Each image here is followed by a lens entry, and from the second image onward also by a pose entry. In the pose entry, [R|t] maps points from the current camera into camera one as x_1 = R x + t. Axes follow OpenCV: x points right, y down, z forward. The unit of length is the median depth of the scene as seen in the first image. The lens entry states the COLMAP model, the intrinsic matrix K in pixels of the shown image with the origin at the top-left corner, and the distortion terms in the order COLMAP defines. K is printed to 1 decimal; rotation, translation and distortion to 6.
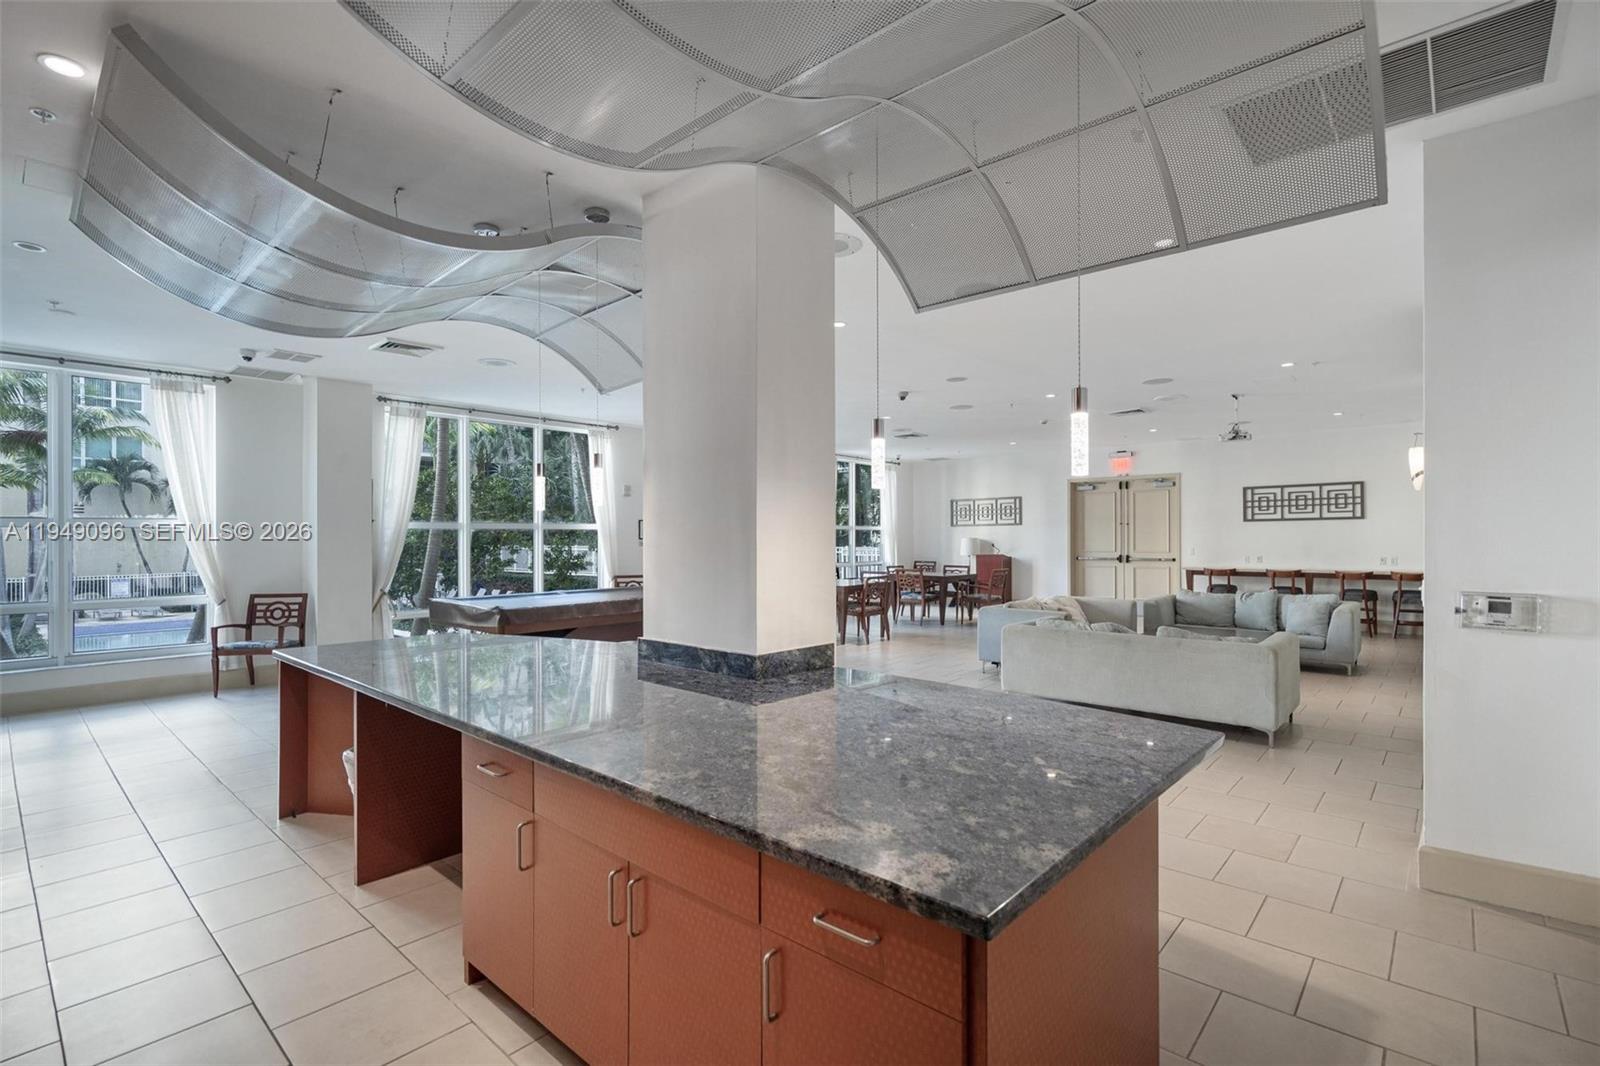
lens RADIAL K [[726.7, 0, 804.4], [0, 726.7, 536.5], [0, 0, 1]] dist [-0.000058, 0.000029]
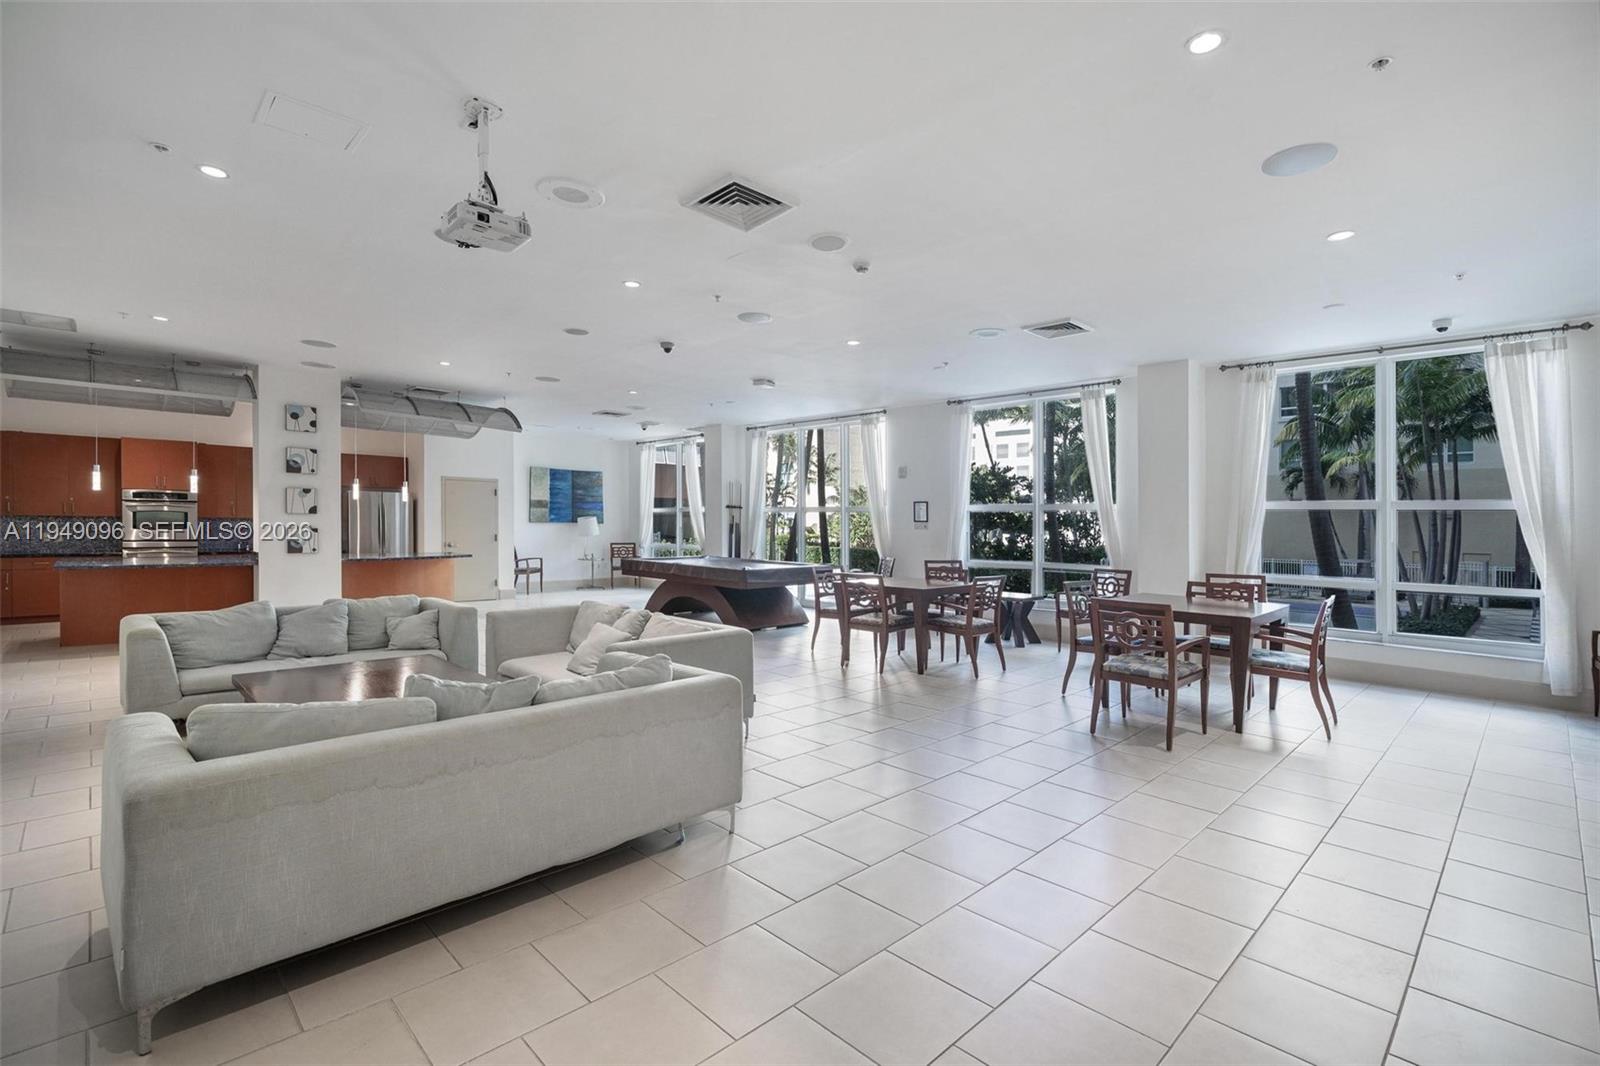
lens RADIAL K [[726.7, 0, 805.3], [0, 726.7, 523.6], [0, 0, 1]] dist [-0.000058, 0.000029]
pose [[-0.086477, 0.000777, -0.996254, 0.482115], [-0.002157, 0.999997, 0.000967, 0.004093], [0.996252, 0.002233, -0.086475, 0.615945]]
